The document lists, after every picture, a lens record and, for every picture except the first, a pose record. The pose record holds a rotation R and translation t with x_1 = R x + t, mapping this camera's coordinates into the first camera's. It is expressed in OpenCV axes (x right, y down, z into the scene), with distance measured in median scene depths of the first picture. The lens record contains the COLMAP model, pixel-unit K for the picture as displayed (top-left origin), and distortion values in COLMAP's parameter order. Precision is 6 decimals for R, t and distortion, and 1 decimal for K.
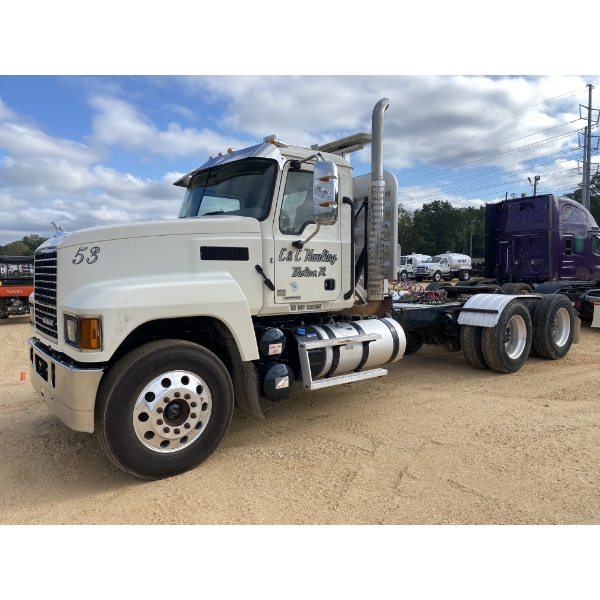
lens RADIAL K [[467.2, 0, 297.5], [0, 467.2, 296.3], [0, 0, 1]] dist [-0.002627, -0.006038]
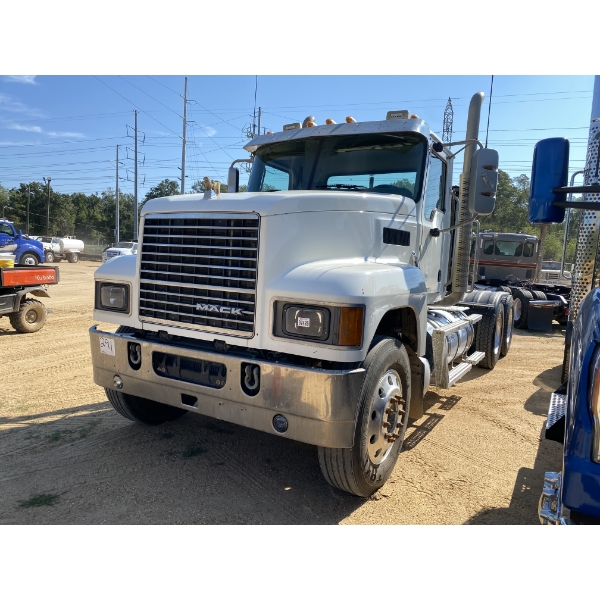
lens RADIAL K [[467.2, 0, 303.4], [0, 467.2, 305.5], [0, 0, 1]] dist [-0.002627, -0.006038]
pose [[0.926685, 0.017708, 0.375421, -0.679856], [-0.034199, 0.998718, 0.037310, 0.013794], [-0.374279, -0.047413, 0.926103, 0.232555]]
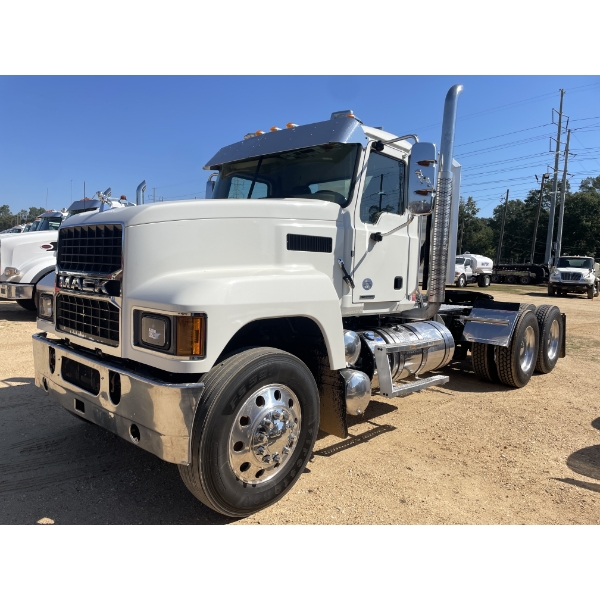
lens RADIAL K [[467.2, 0, 298.6], [0, 467.2, 301.6], [0, 0, 1]] dist [-0.002627, -0.006038]
pose [[0.988862, 0.029988, 0.145779, -0.306983], [-0.032332, 0.999383, 0.013732, 0.004057], [-0.145278, -0.018292, 0.989222, 0.166747]]
